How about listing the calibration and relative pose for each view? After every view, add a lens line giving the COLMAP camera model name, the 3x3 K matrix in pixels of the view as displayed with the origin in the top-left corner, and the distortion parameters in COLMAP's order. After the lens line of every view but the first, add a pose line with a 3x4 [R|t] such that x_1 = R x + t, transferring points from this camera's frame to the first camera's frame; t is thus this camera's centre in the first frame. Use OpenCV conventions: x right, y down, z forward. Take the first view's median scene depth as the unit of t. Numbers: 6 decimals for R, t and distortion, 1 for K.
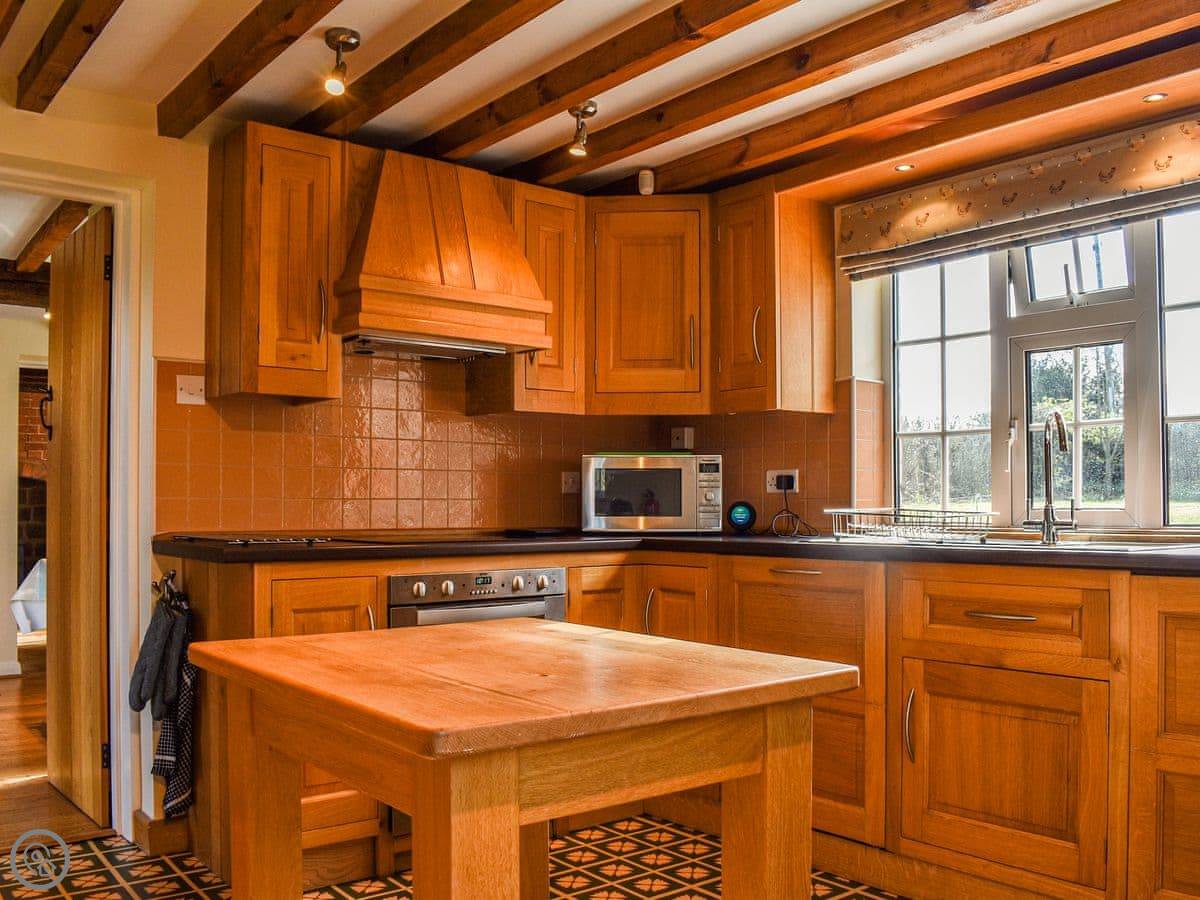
lens RADIAL K [[1084.9, 0, 613.6], [0, 1084.9, 455.0], [0, 0, 1]] dist [-0.091005, 0.000402]
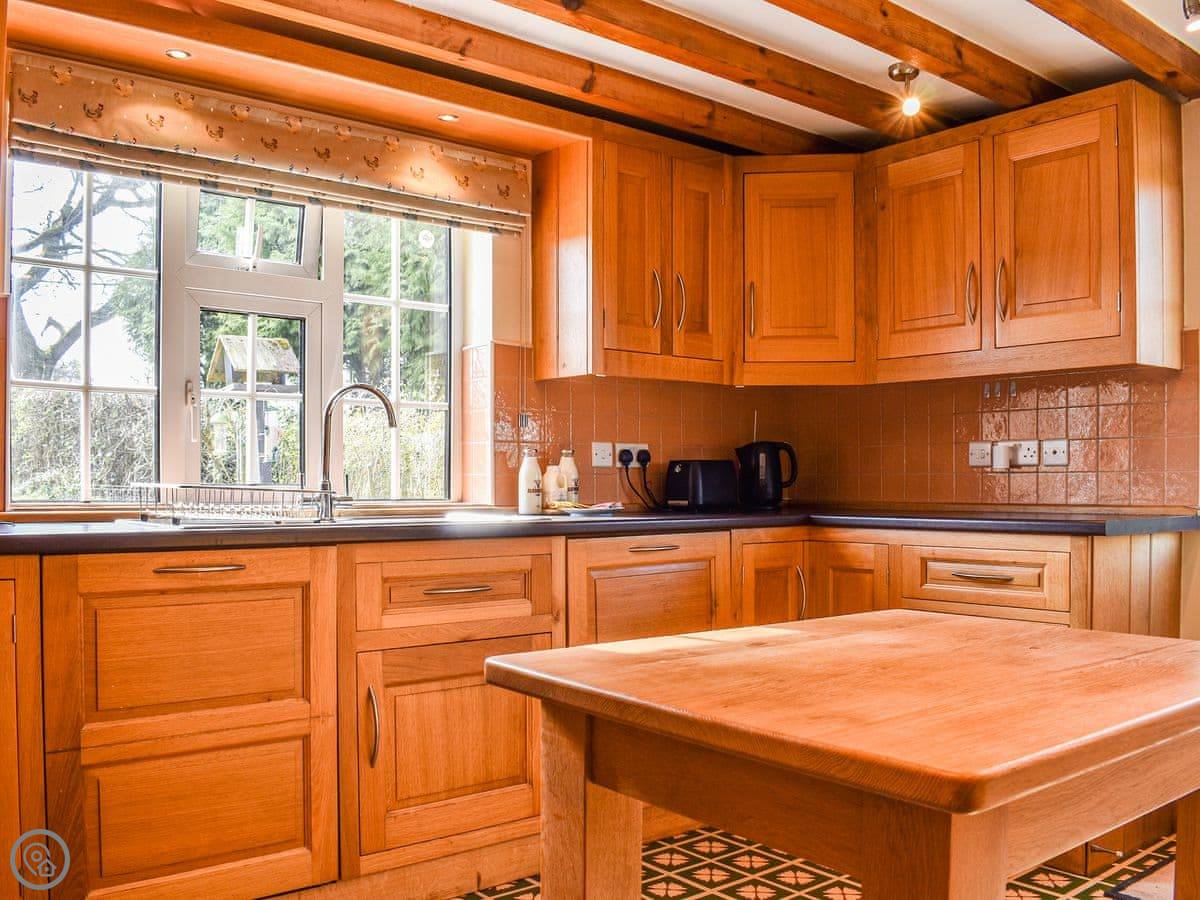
lens RADIAL K [[1141.1, 0, 600.8], [0, 1141.1, 433.3], [0, 0, 1]] dist [-0.079996, -0.001543]
pose [[-0.034074, 0.044115, 0.998445, -0.681887], [-0.048718, 0.997764, -0.045747, 0.042690], [-0.998231, -0.050201, -0.031849, 0.853268]]
